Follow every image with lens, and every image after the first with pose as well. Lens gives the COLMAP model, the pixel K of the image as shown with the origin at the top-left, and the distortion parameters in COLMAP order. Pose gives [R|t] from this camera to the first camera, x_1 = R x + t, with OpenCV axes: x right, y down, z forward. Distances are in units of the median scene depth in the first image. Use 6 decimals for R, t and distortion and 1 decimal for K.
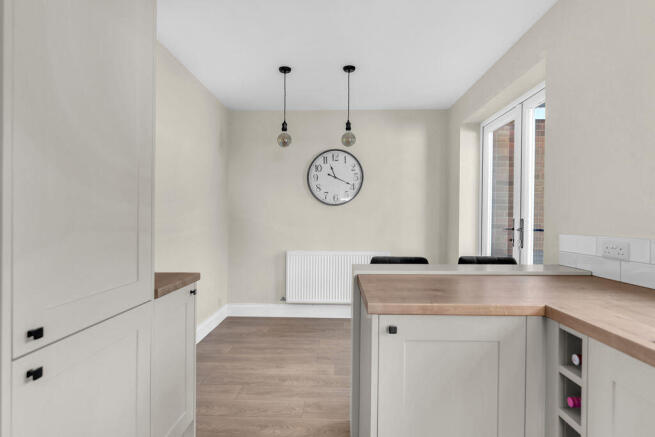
lens RADIAL K [[351.2, 0, 330.2], [0, 351.2, 219.8], [0, 0, 1]] dist [-0.000672, 0.000285]
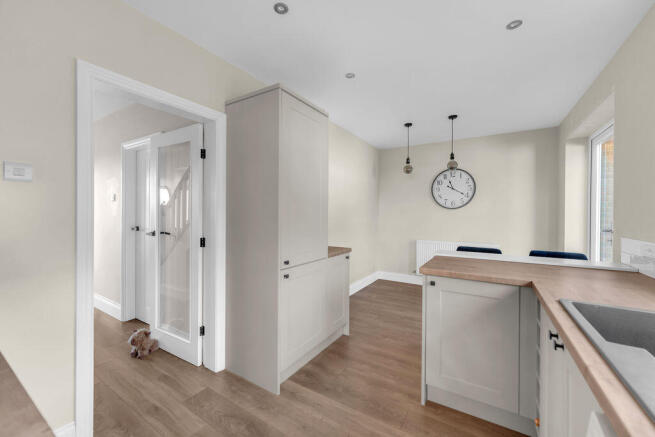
lens RADIAL K [[262.4, 0, 328.9], [0, 262.4, 212.1], [0, 0, 1]] dist [-0.000463, -0.000011]
pose [[0.862811, 0.001012, -0.505526, 0.202906], [-0.005961, 0.999949, -0.008172, -0.028889], [0.505492, 0.010065, 0.862772, -0.254689]]
